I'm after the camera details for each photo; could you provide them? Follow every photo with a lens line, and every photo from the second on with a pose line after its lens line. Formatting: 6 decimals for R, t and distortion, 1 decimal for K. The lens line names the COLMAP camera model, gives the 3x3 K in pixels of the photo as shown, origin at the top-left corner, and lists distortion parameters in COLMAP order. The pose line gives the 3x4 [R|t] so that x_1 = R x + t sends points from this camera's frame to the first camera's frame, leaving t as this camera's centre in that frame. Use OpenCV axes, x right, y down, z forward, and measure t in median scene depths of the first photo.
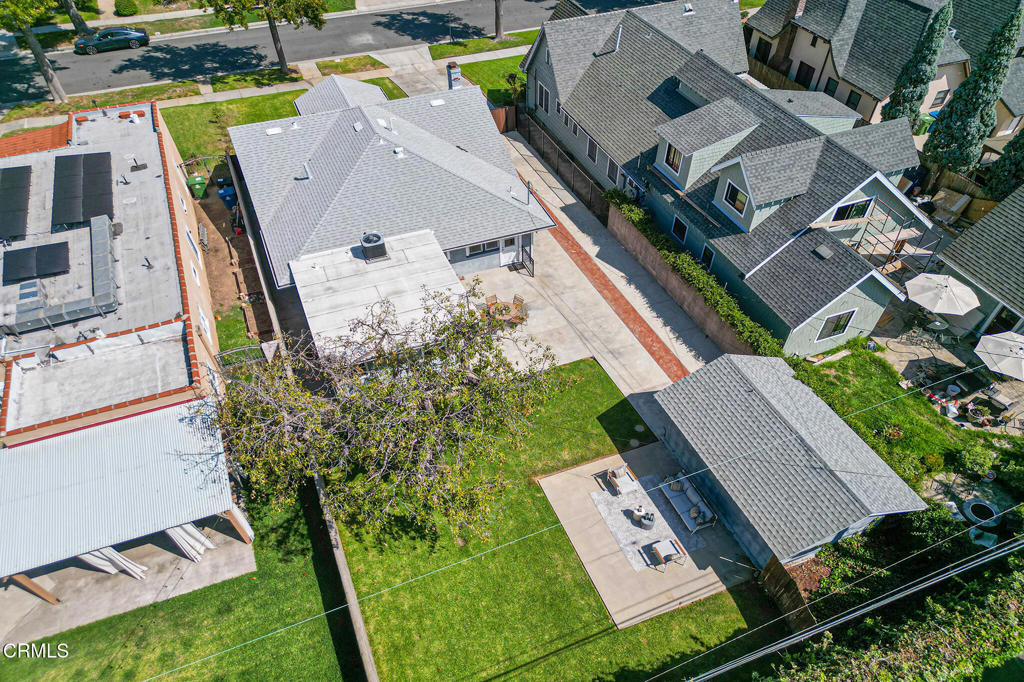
lens RADIAL K [[657.8, 0, 513.7], [0, 657.8, 323.7], [0, 0, 1]] dist [0.045677, -0.049205]
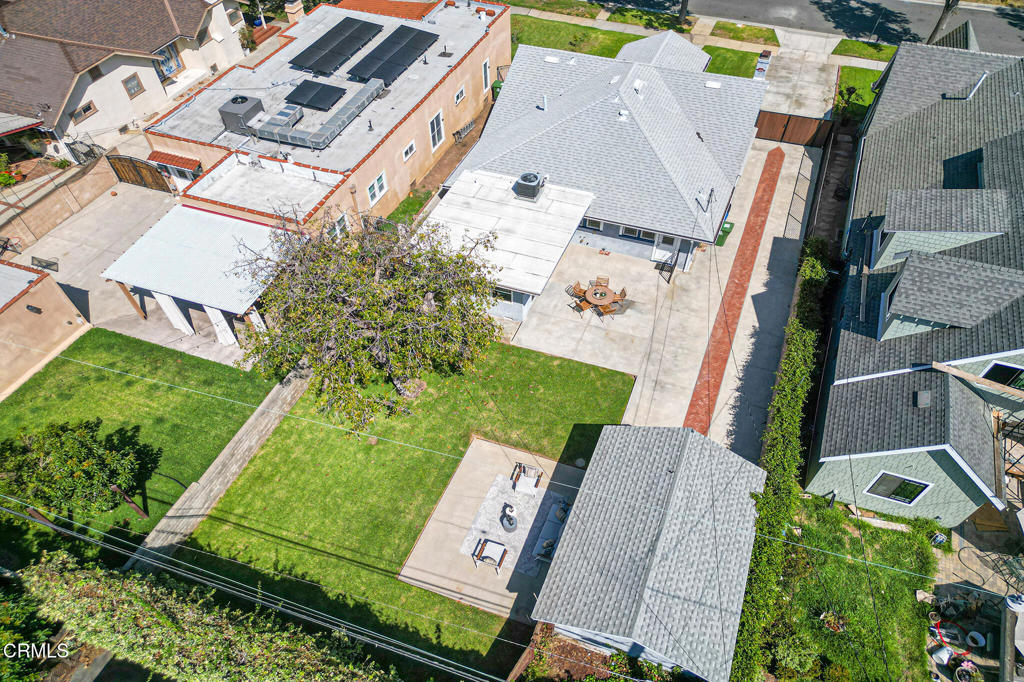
lens RADIAL K [[657.8, 0, 513.7], [0, 657.8, 323.7], [0, 0, 1]] dist [0.045677, -0.049205]
pose [[0.787270, 0.467370, -0.402208, 0.314102], [-0.445059, 0.882170, 0.153947, -0.080206], [0.426766, 0.057808, 0.902513, 0.065152]]
